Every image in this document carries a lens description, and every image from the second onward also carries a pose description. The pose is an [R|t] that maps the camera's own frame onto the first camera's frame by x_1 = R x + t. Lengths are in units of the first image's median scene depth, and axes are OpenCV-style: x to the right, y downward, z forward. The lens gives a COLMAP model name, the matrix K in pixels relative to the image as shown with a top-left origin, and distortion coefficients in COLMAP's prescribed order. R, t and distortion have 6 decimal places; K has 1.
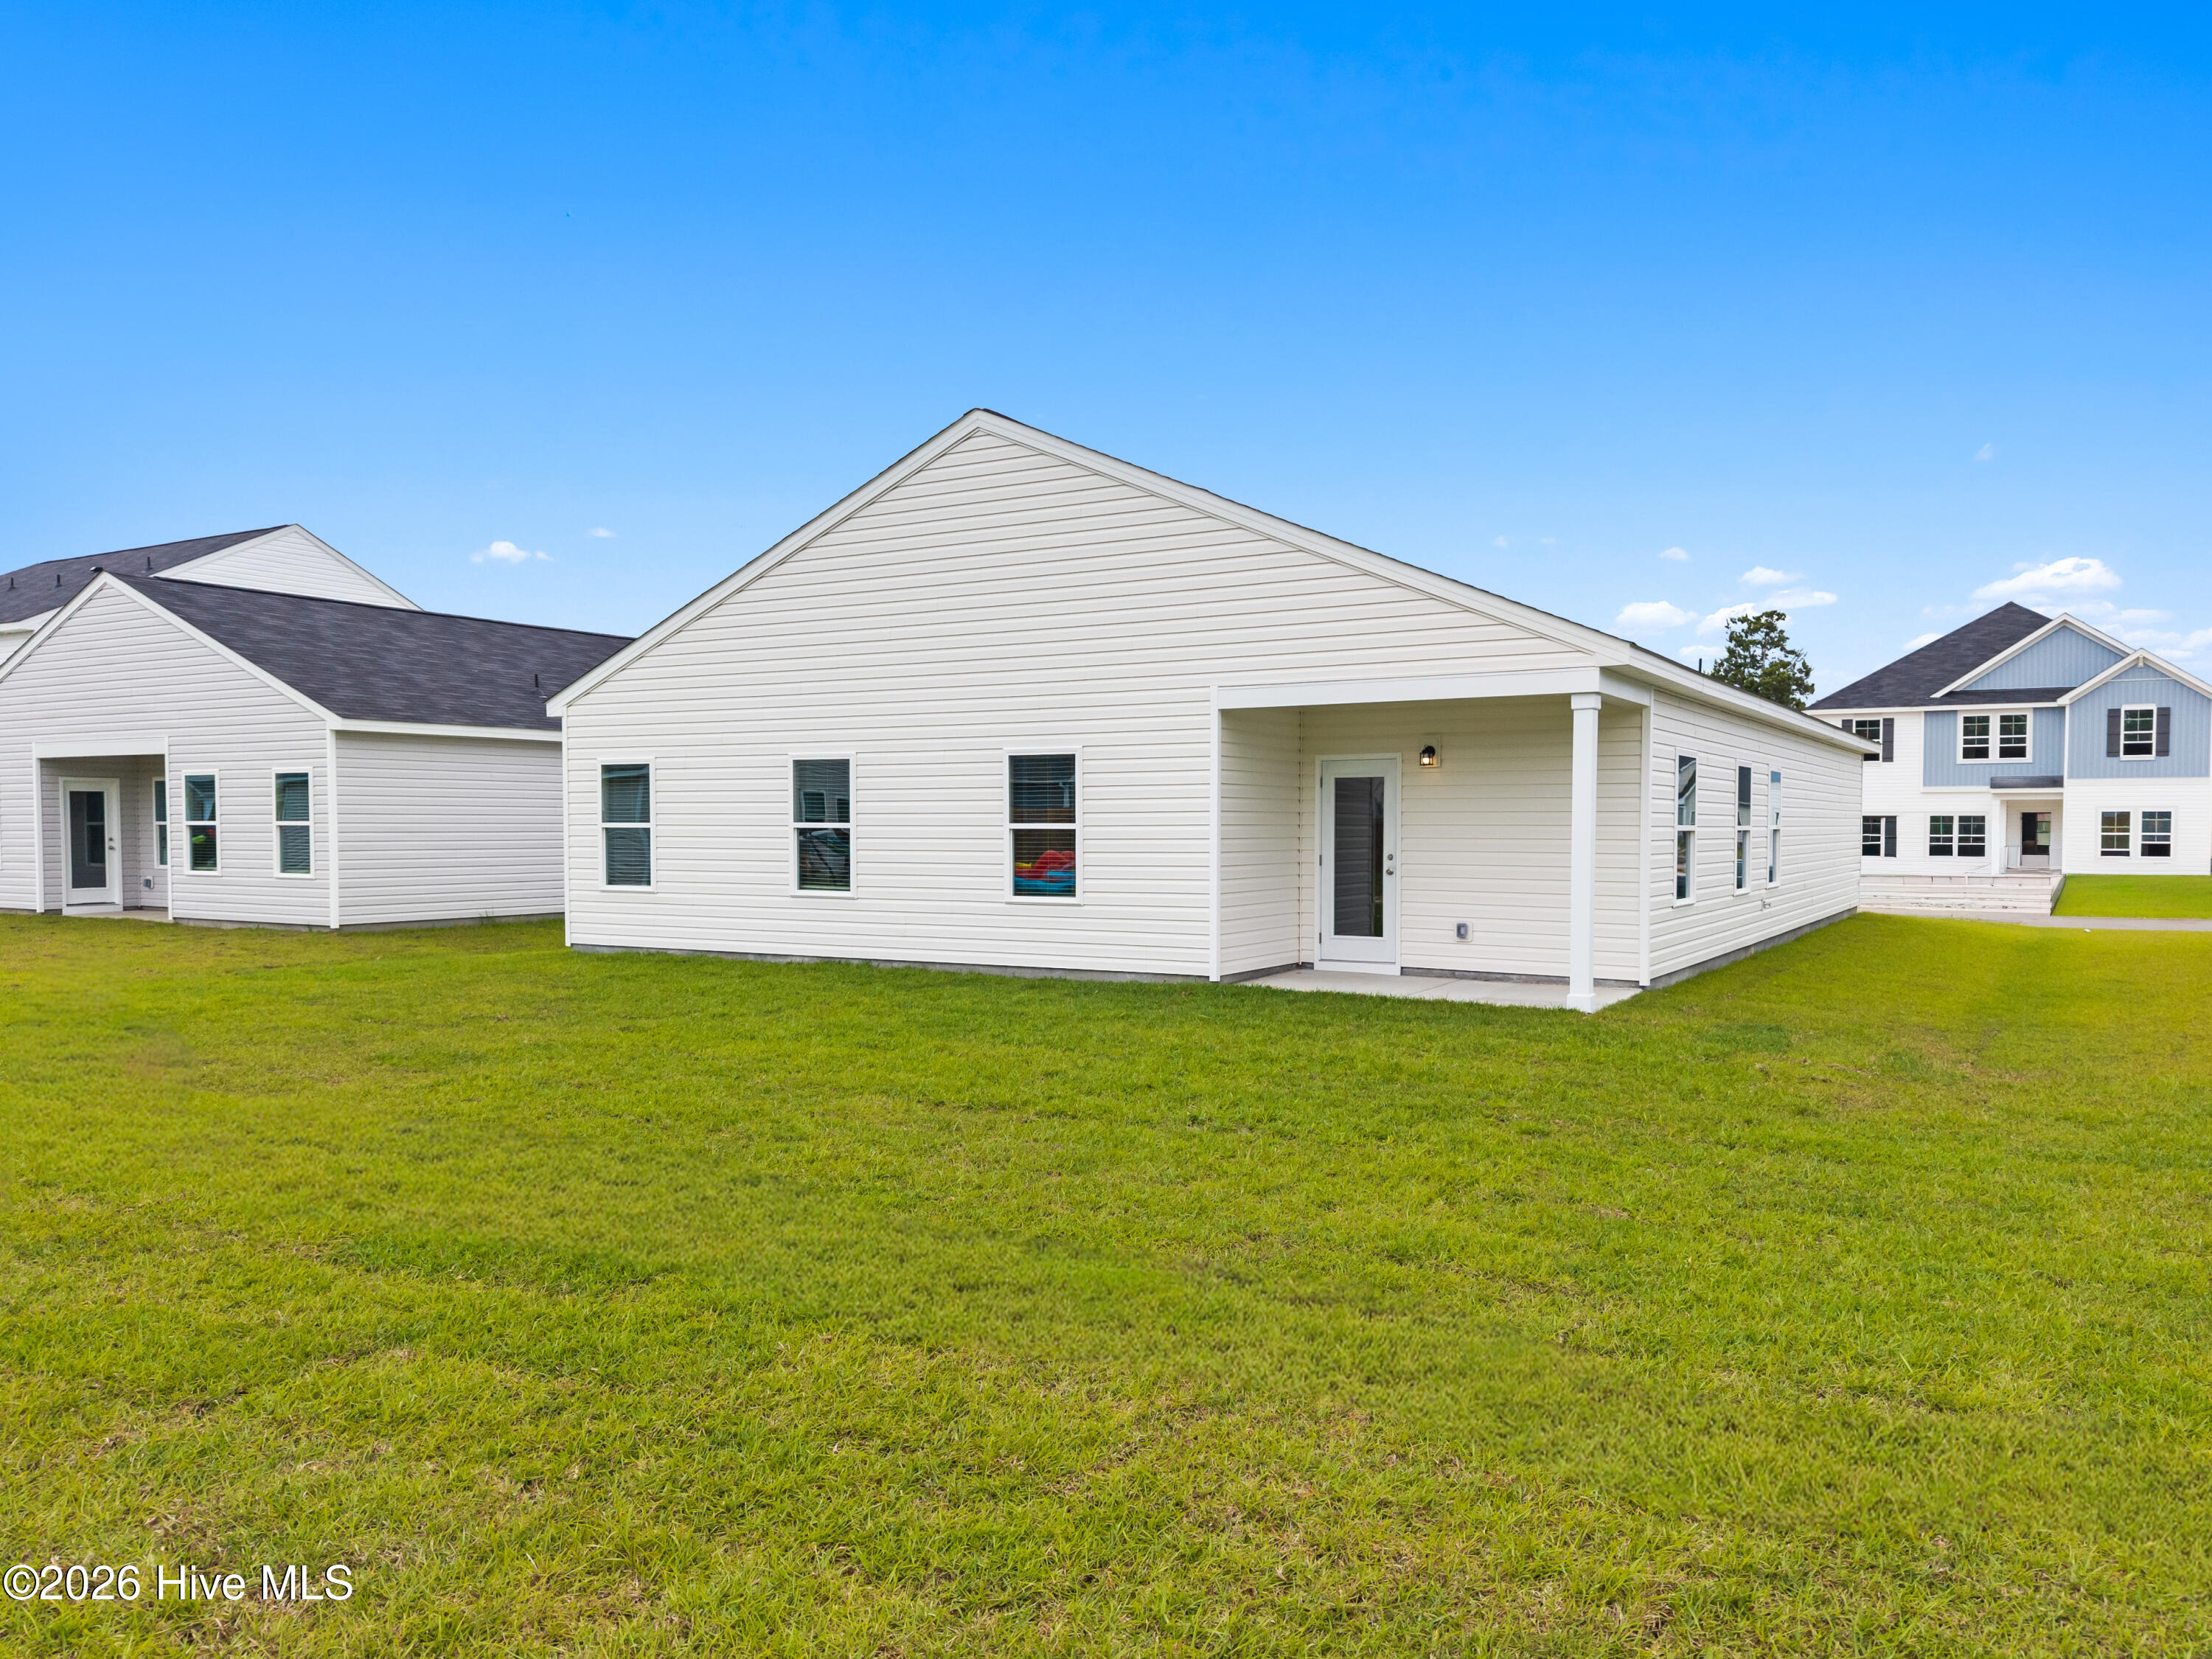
lens RADIAL K [[1670.3, 0, 1058.1], [0, 1670.3, 877.0], [0, 0, 1]] dist [-0.002667, -0.007477]
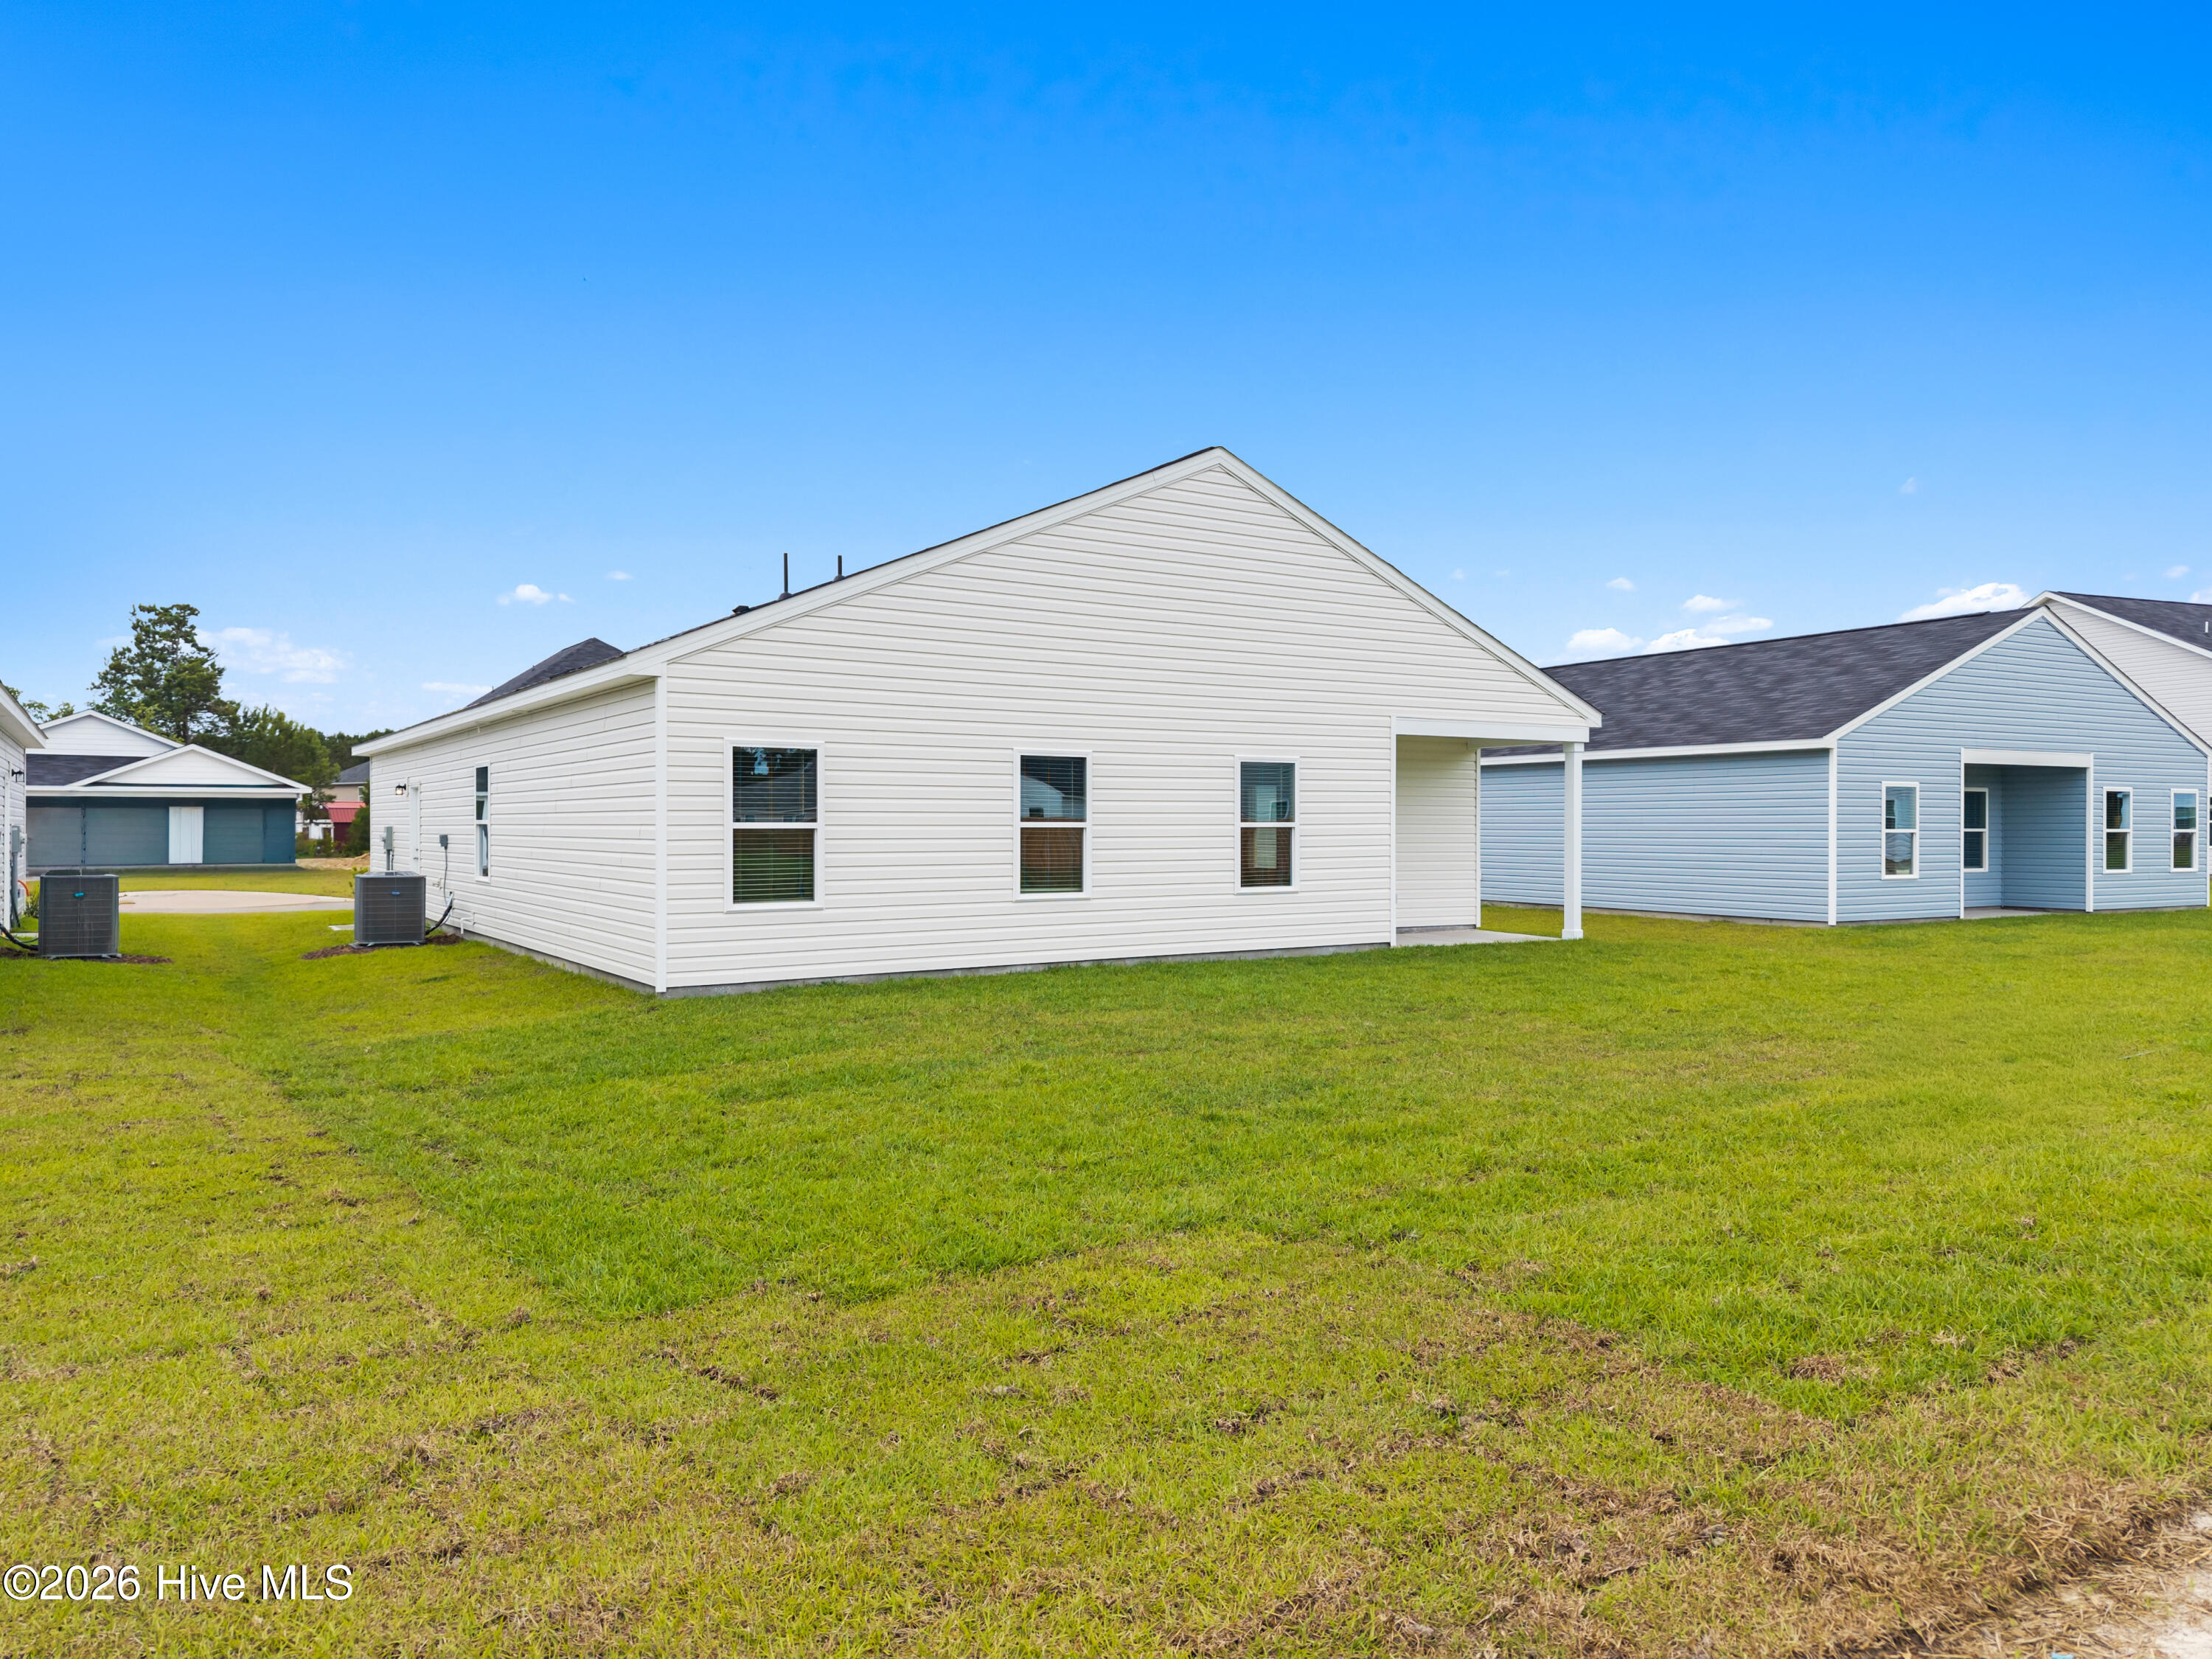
lens RADIAL K [[1543.3, 0, 1072.4], [0, 1543.3, 789.6], [0, 0, 1]] dist [0.137455, -0.000213]
pose [[0.412051, 0.019051, 0.910962, -0.728714], [0.028094, 0.999040, -0.033600, -0.016035], [-0.910727, 0.039438, 0.411121, 0.482389]]
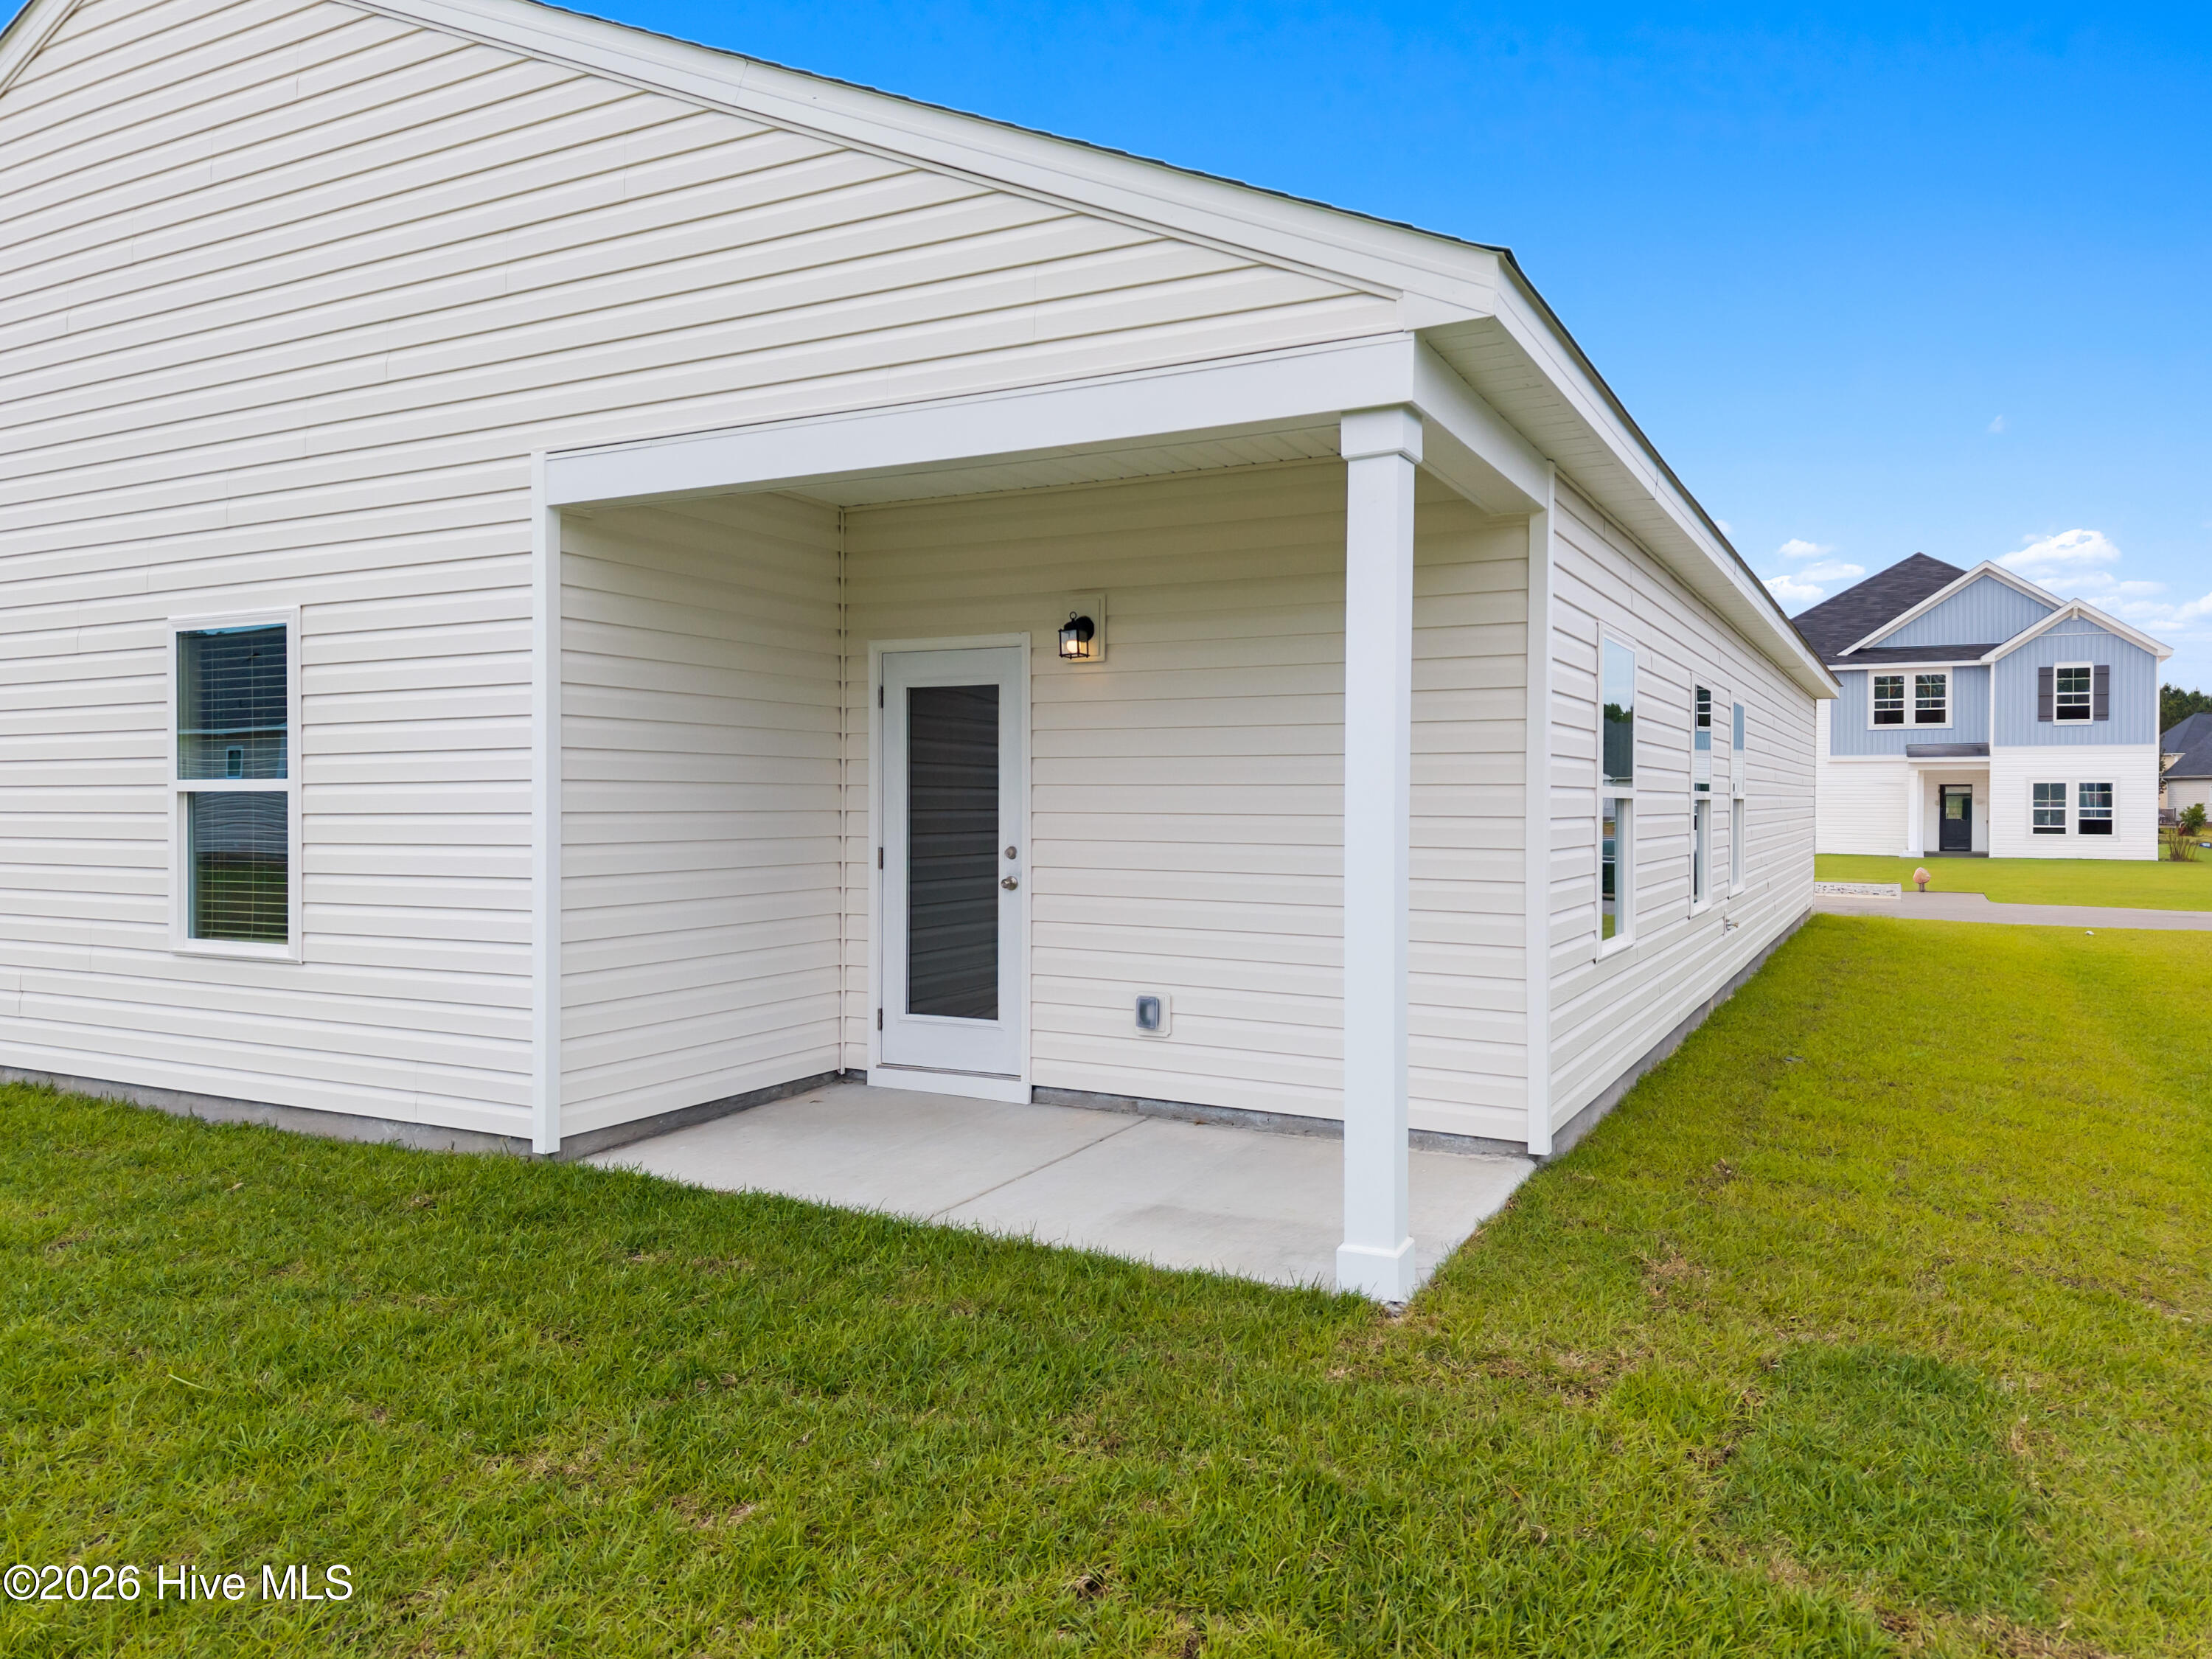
lens RADIAL K [[1500.3, 0, 1117.1], [0, 1500.3, 800.5], [0, 0, 1]] dist [0.020432, -0.001026]
pose [[0.997198, 0.001461, 0.074795, 0.139697], [0.000871, 0.999515, -0.031133, -0.009468], [-0.074804, 0.031111, 0.996713, 0.405700]]
